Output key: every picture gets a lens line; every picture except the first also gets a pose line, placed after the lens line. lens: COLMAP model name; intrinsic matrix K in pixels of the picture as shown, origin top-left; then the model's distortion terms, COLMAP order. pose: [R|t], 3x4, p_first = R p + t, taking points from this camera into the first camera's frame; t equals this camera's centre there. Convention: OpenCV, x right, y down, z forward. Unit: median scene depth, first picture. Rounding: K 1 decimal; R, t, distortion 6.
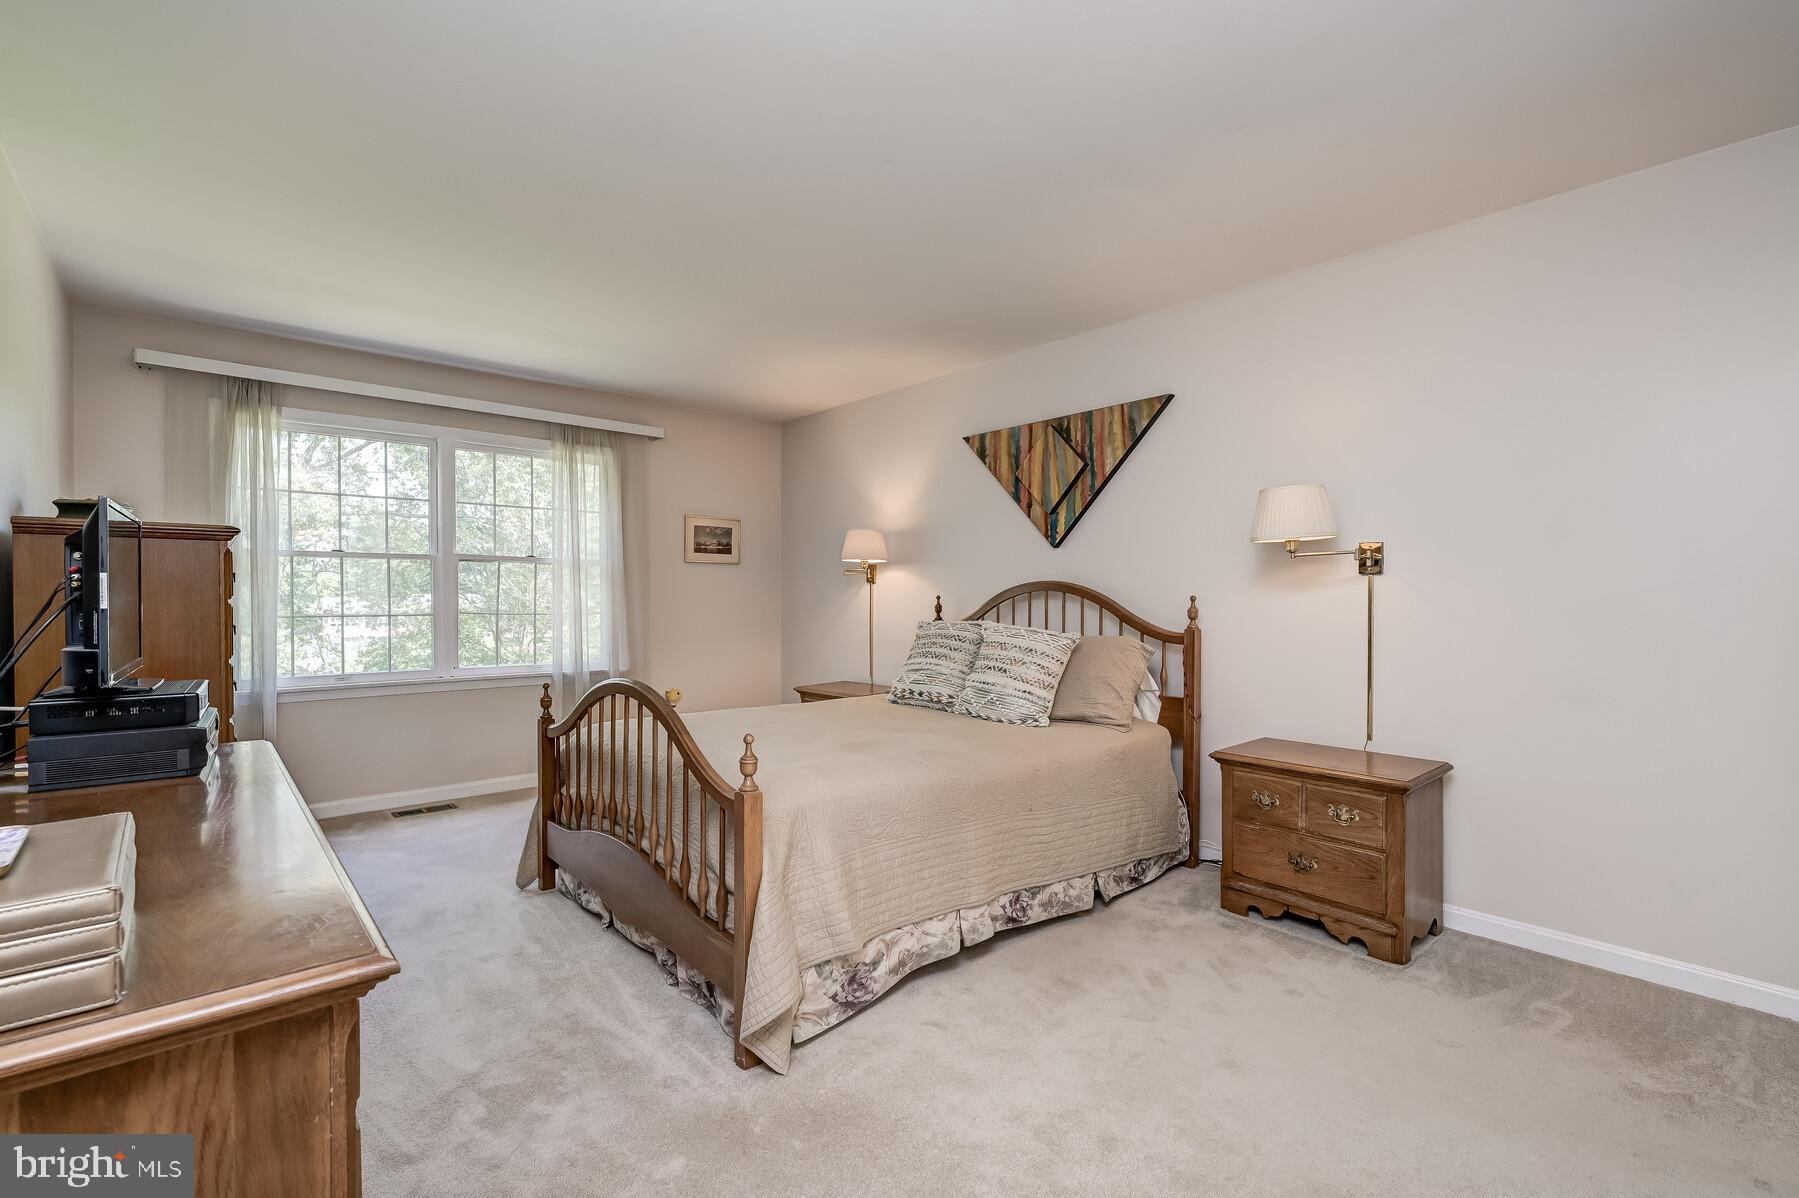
lens RADIAL K [[781.2, 0, 908.7], [0, 781.2, 607.4], [0, 0, 1]] dist [0.000567, 0.000145]
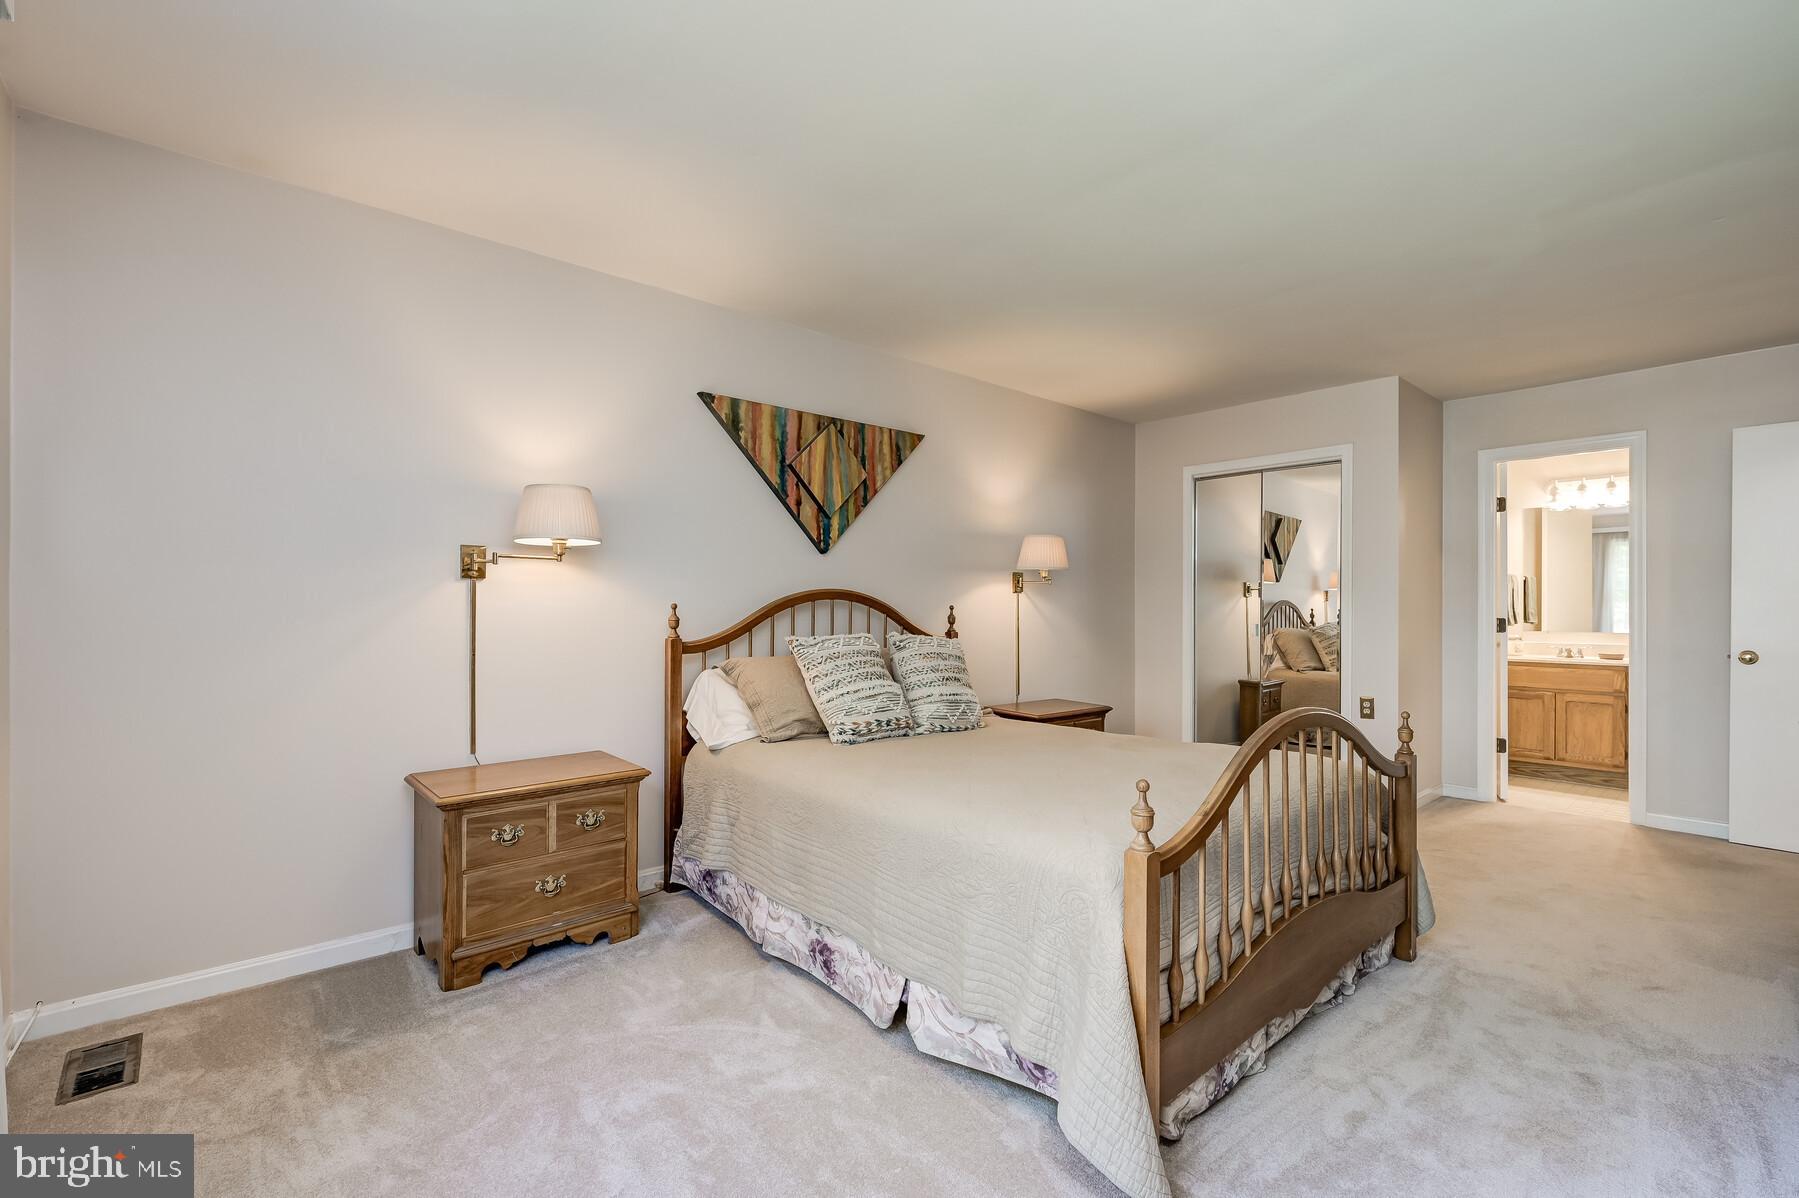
lens RADIAL K [[833.1, 0, 899.5], [0, 833.1, 599.0], [0, 0, 1]] dist [0.044600, 0.000153]
pose [[-0.006435, 0.002640, 0.999976, -0.849969], [0.008866, 0.999957, -0.002583, -0.019346], [-0.999940, 0.008849, -0.006458, 0.954744]]
